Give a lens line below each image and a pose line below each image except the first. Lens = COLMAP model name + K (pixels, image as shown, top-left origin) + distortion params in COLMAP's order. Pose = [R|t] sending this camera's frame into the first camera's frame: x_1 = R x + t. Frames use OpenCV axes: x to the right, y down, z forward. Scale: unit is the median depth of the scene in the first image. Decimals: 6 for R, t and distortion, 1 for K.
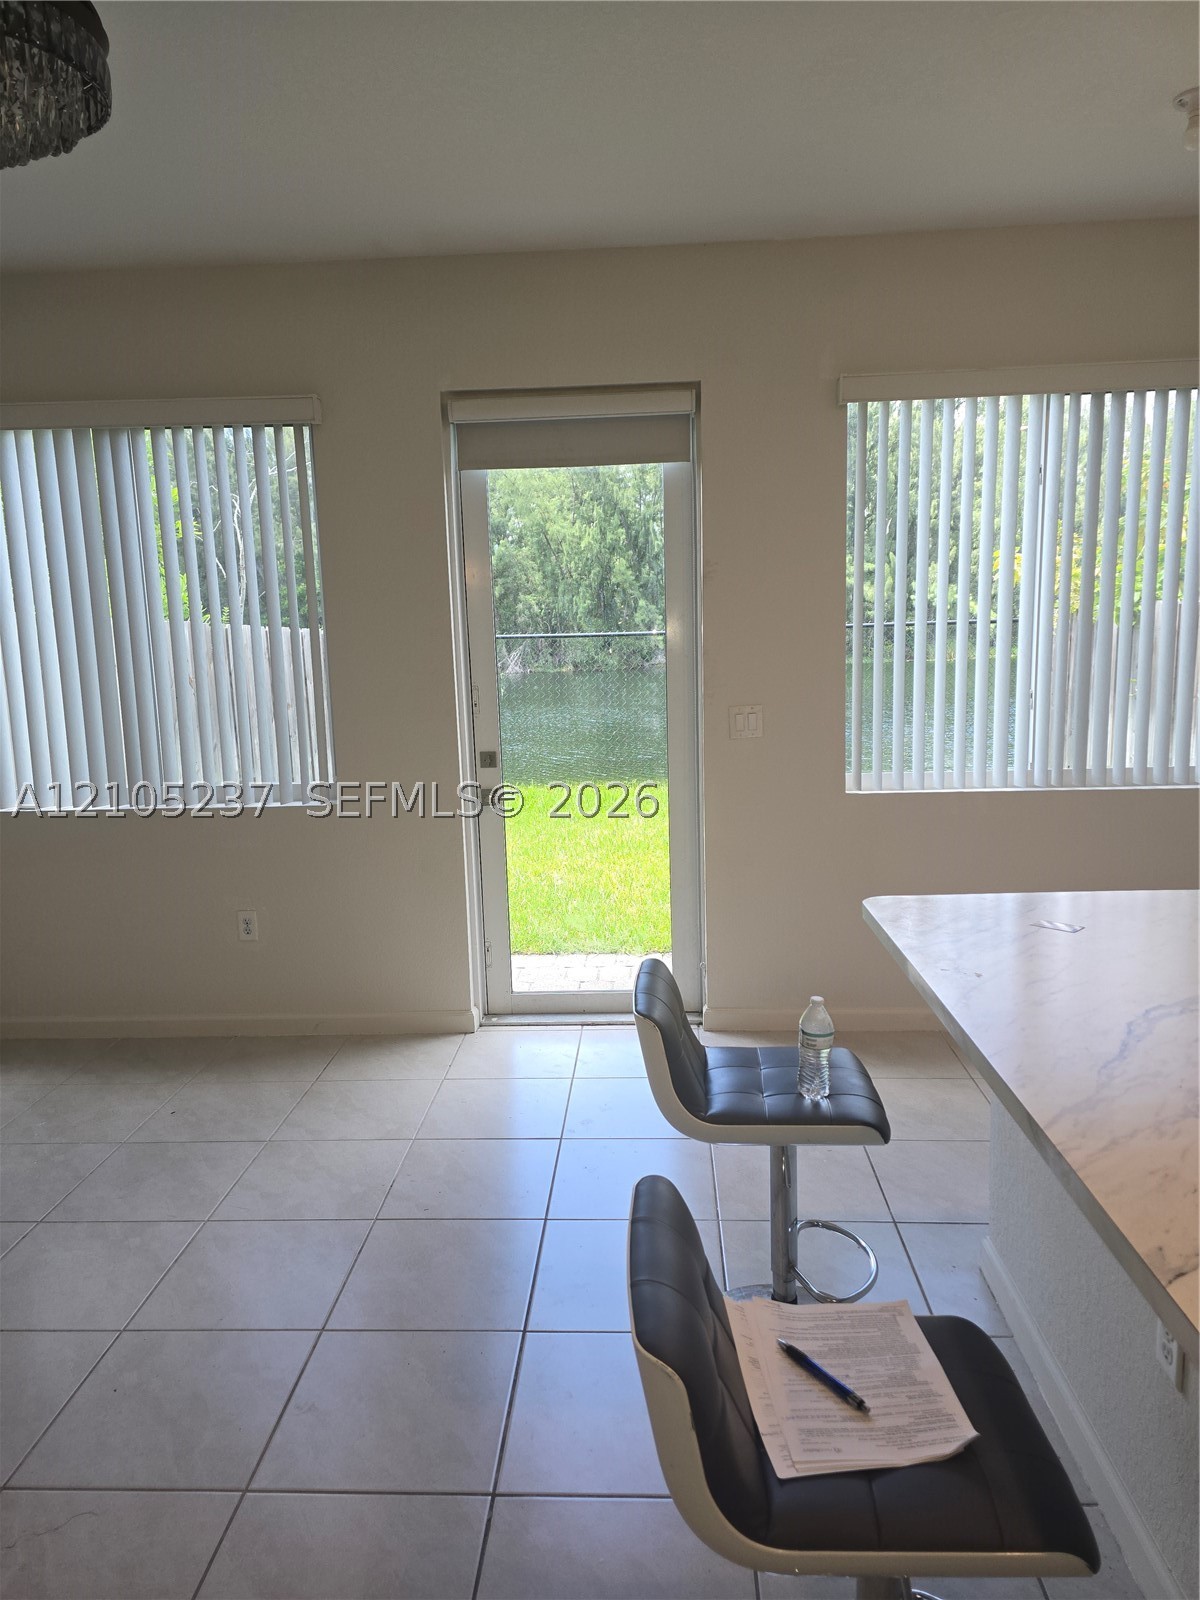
lens RADIAL K [[1073.3, 0, 599.3], [0, 1073.3, 793.9], [0, 0, 1]] dist [0.041709, -0.041132]
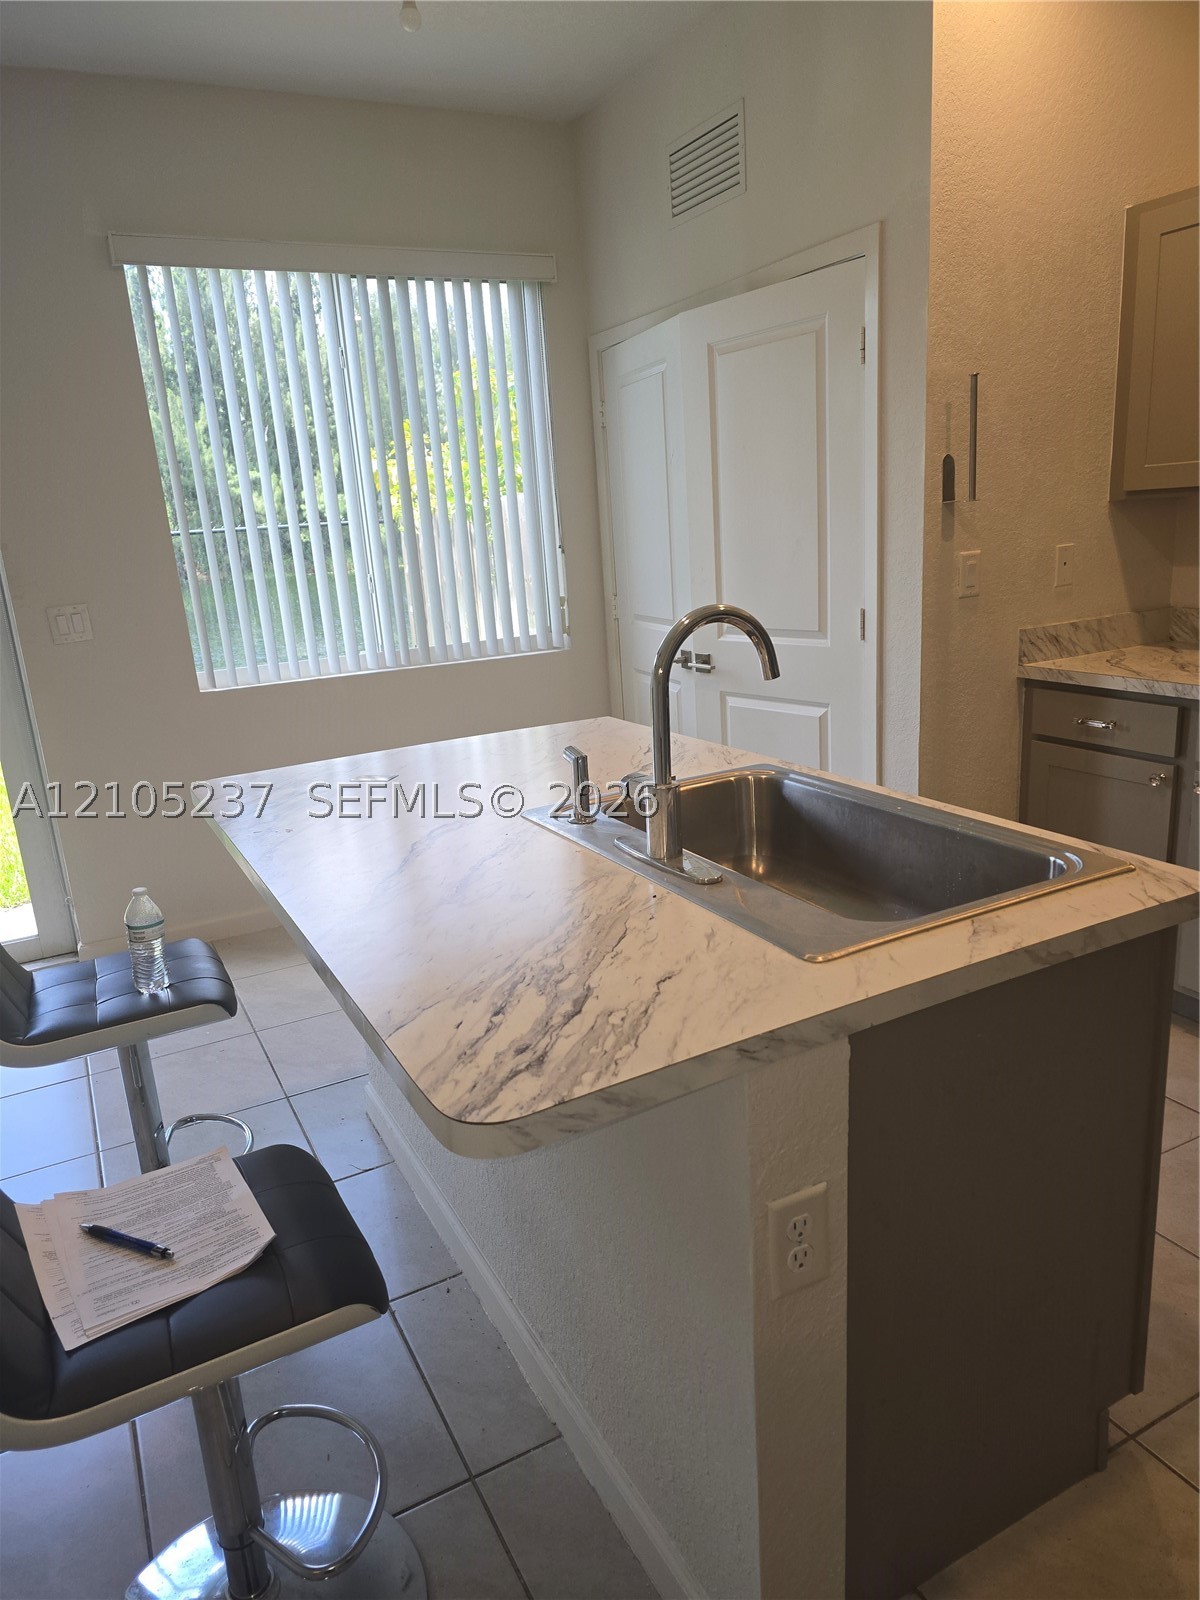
lens RADIAL K [[1073.3, 0, 607.4], [0, 1073.3, 795.3], [0, 0, 1]] dist [0.041709, -0.041132]
pose [[0.856032, -0.152247, 0.493994, 0.090091], [0.112890, 0.987637, 0.108763, 0.046618], [-0.504445, -0.037337, 0.862636, -0.029966]]
